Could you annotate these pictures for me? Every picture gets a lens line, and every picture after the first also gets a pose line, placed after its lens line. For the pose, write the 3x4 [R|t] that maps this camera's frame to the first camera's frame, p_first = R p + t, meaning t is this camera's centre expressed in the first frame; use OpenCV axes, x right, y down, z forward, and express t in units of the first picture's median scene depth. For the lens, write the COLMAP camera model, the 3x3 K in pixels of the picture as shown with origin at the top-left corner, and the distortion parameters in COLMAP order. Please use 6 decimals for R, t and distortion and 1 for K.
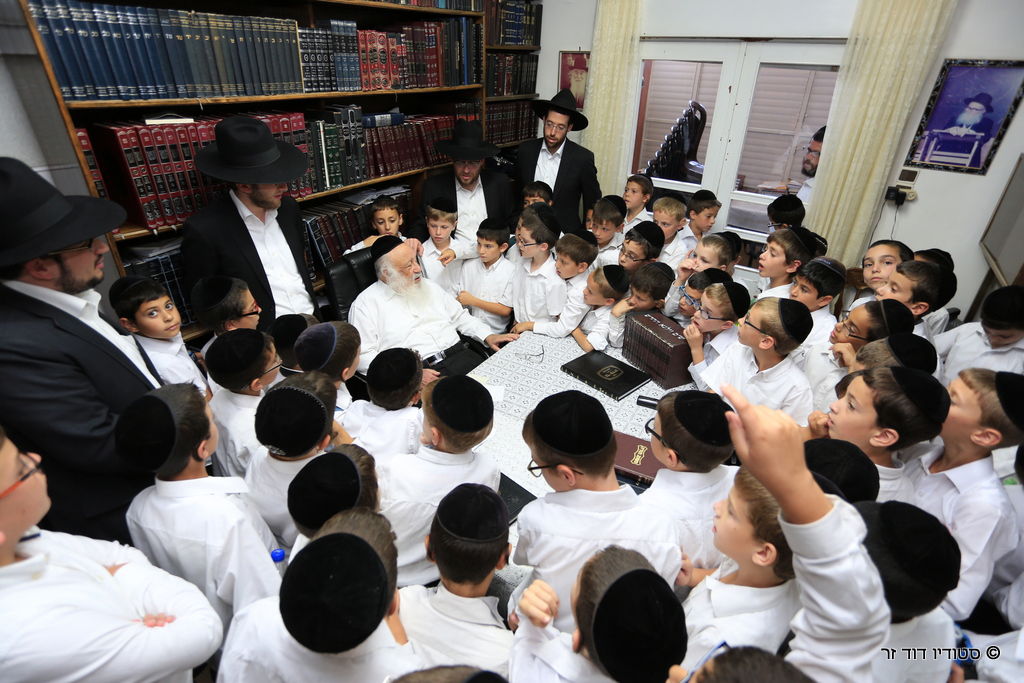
lens RADIAL K [[518.5, 0, 513.9], [0, 518.5, 335.7], [0, 0, 1]] dist [-0.026067, 0.001663]
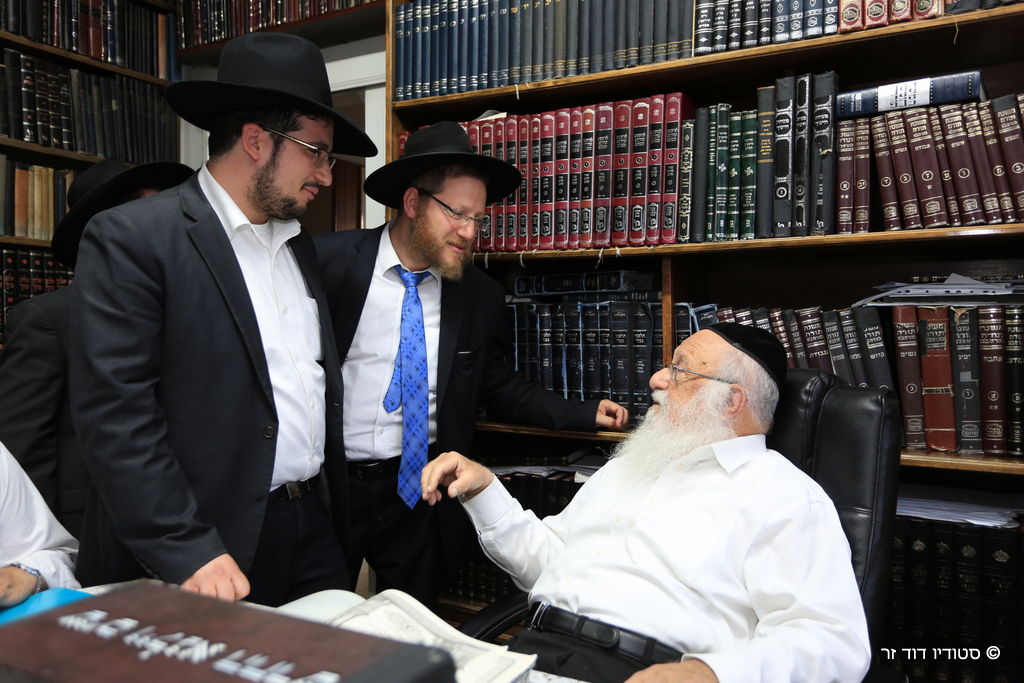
lens RADIAL K [[774.9, 0, 518.3], [0, 774.9, 336.4], [0, 0, 1]] dist [-0.004349, 0.010095]
pose [[0.096423, -0.009301, -0.995297, 0.320792], [-0.482688, 0.874068, -0.054930, -0.075342], [0.870468, 0.485714, 0.079791, 0.792841]]
